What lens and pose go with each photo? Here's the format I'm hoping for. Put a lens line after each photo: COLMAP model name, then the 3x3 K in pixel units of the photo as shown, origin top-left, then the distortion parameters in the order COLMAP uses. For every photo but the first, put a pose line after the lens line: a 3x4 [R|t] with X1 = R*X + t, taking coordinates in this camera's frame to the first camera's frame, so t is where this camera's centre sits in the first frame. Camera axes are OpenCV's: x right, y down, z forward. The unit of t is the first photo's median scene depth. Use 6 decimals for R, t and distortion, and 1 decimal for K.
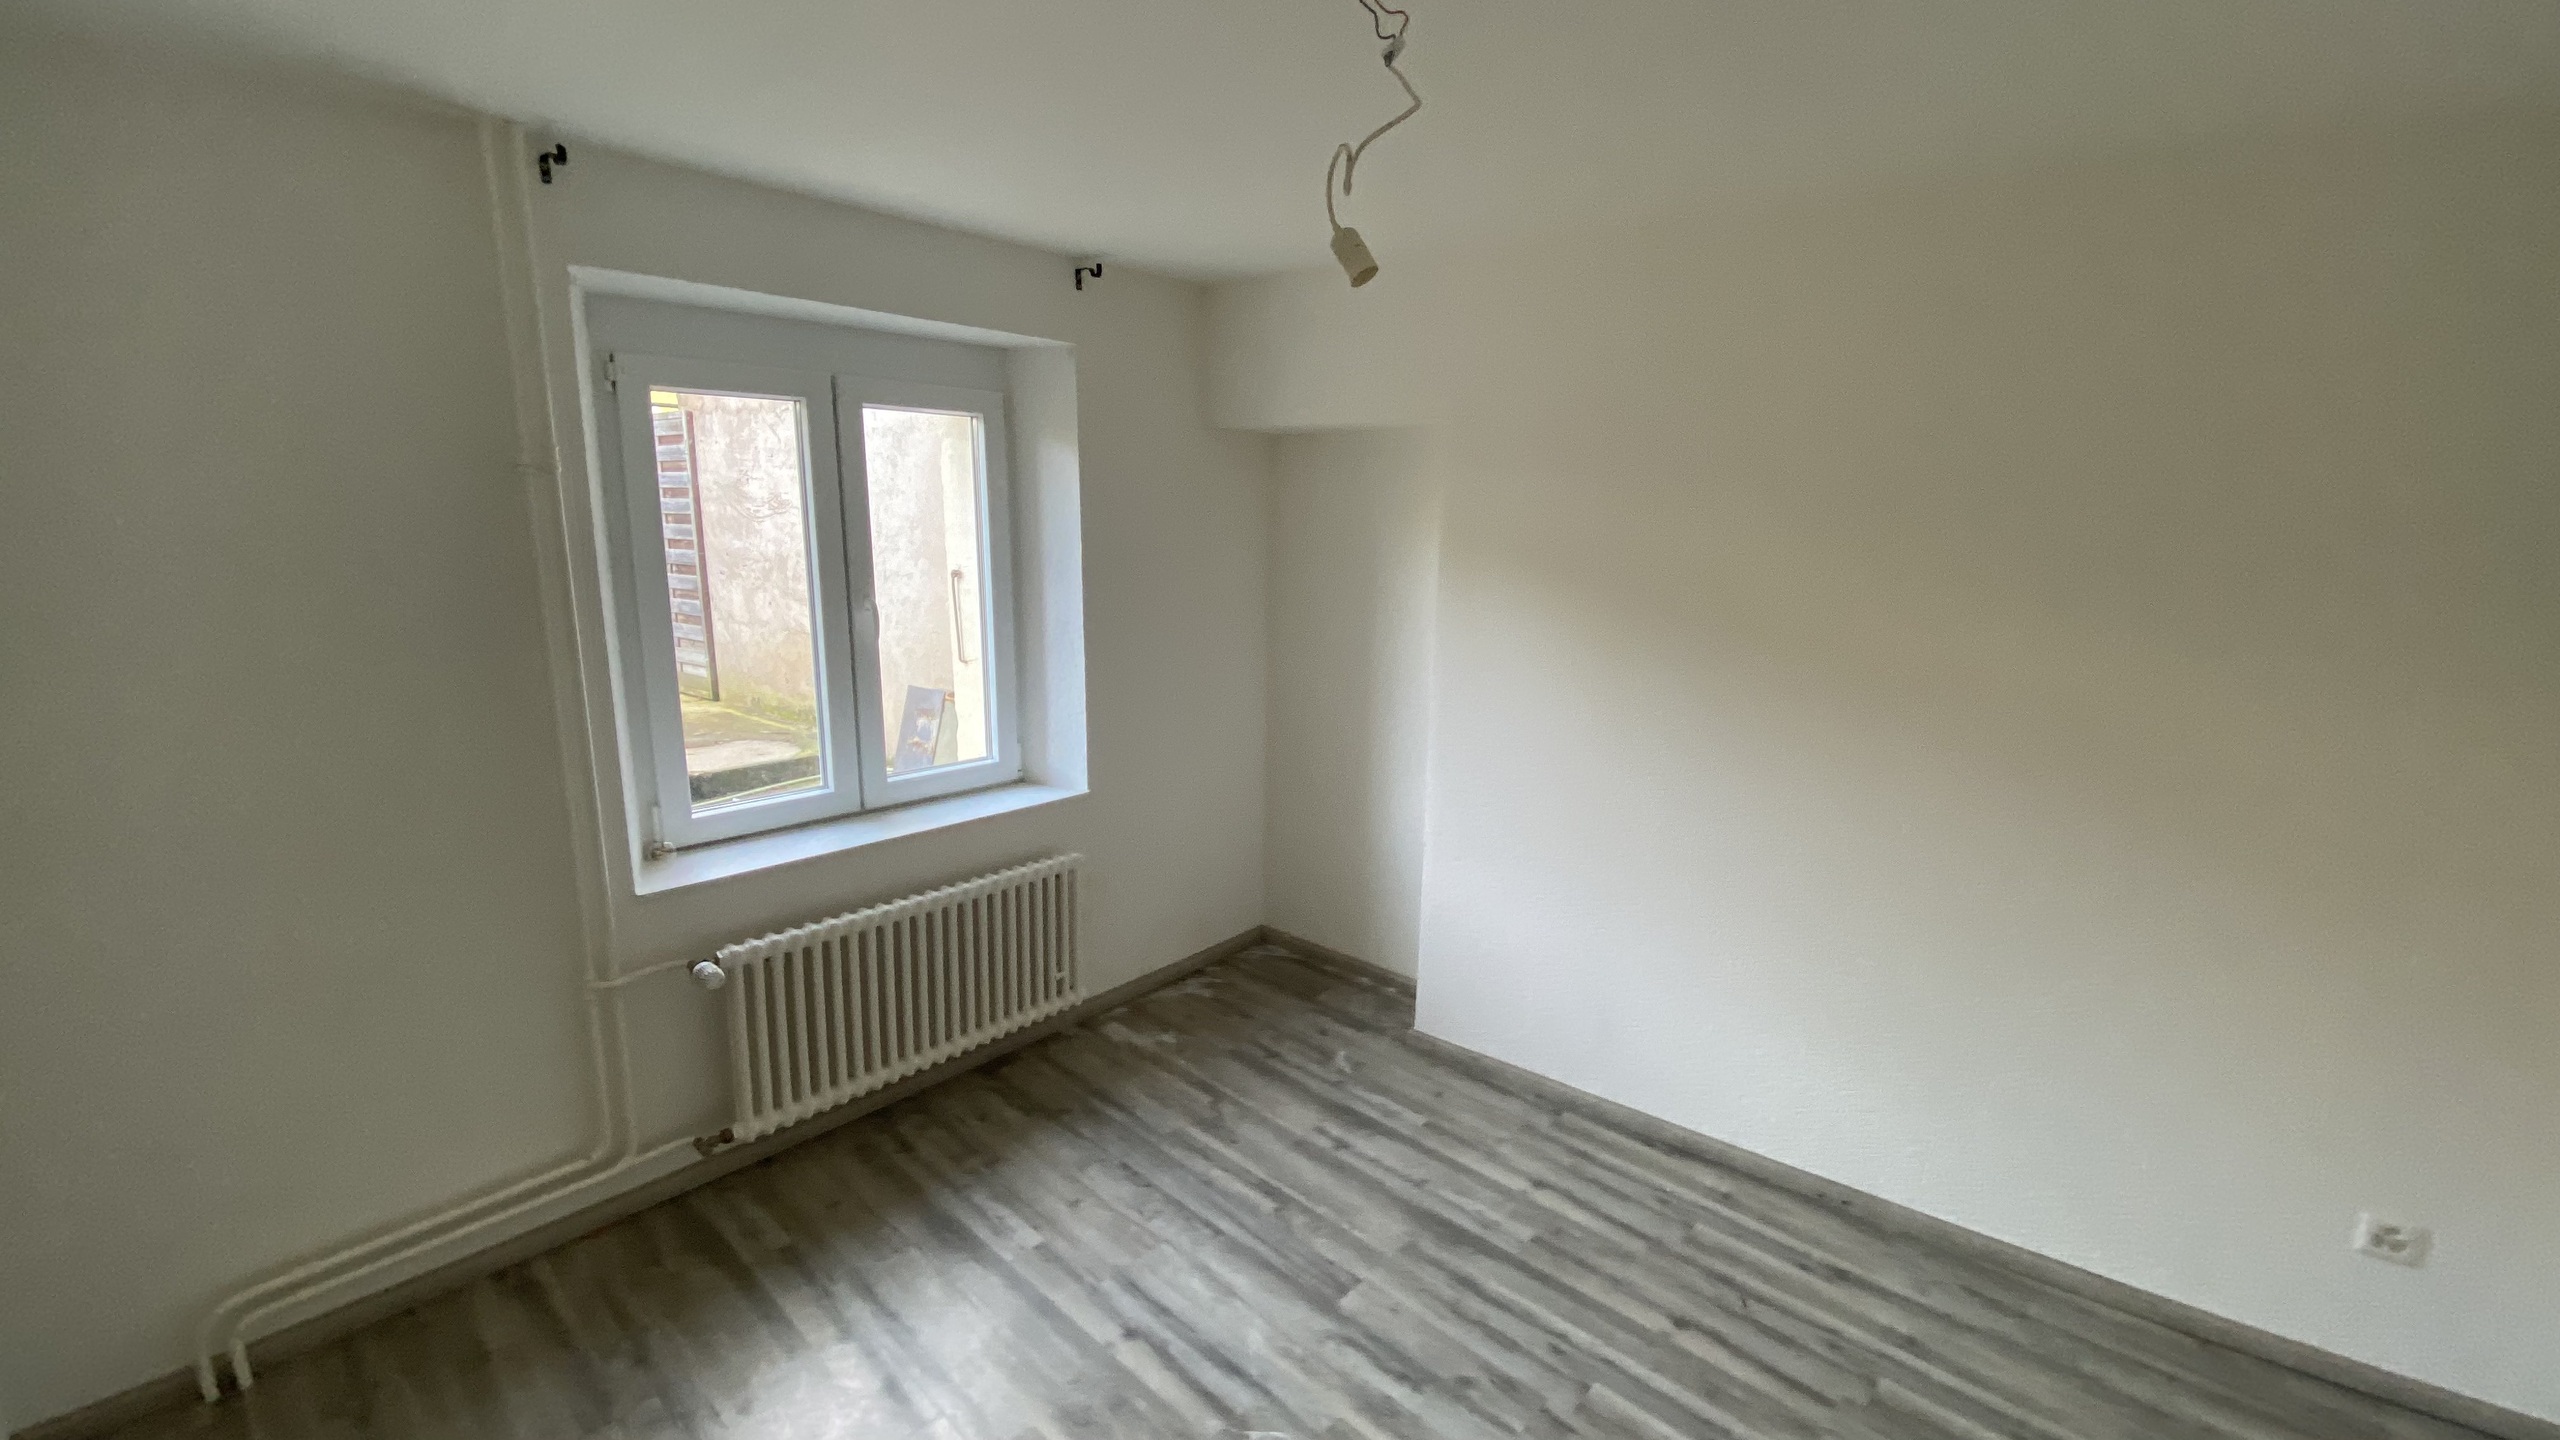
lens RADIAL K [[1025.5, 0, 1290.9], [0, 1025.5, 711.9], [0, 0, 1]] dist [0.075169, -0.000021]
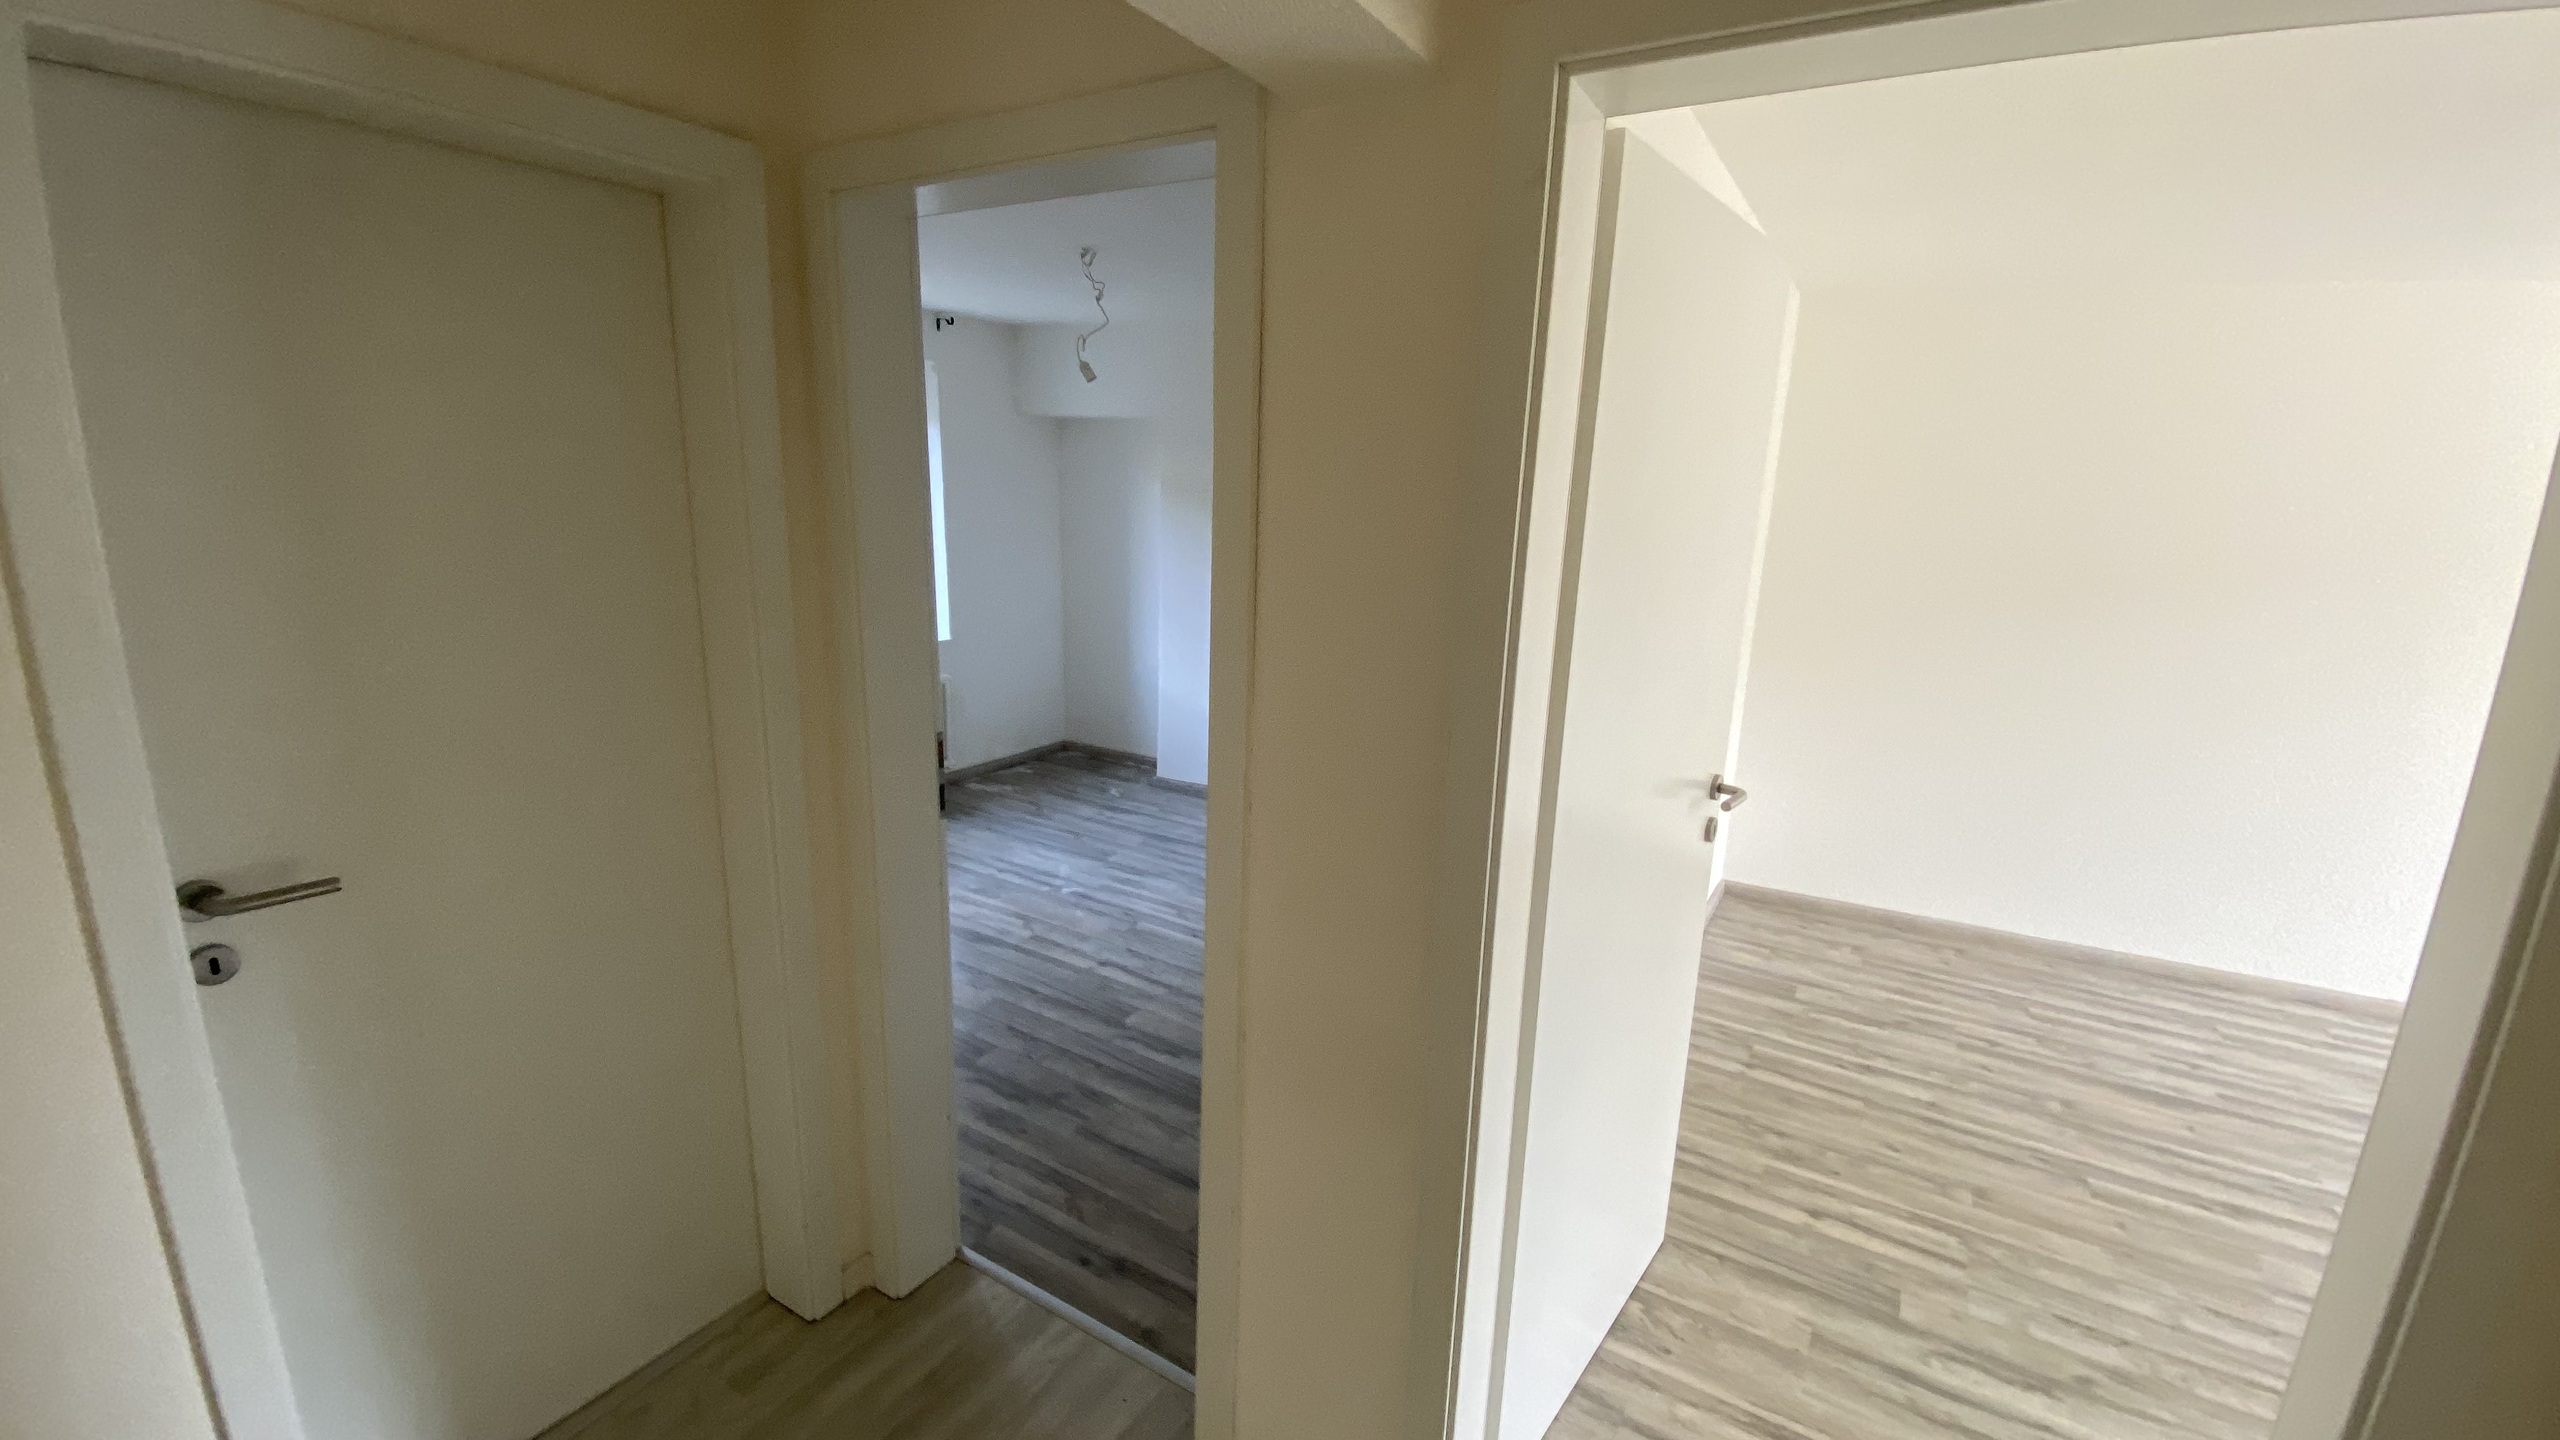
lens RADIAL K [[1025.5, 0, 1290.9], [0, 1025.5, 711.9], [0, 0, 1]] dist [0.075169, -0.000021]
pose [[0.981853, -0.024154, 0.188099, 0.021341], [0.019180, 0.999418, 0.028222, 0.172025], [-0.188671, -0.024102, 0.981744, -0.780571]]
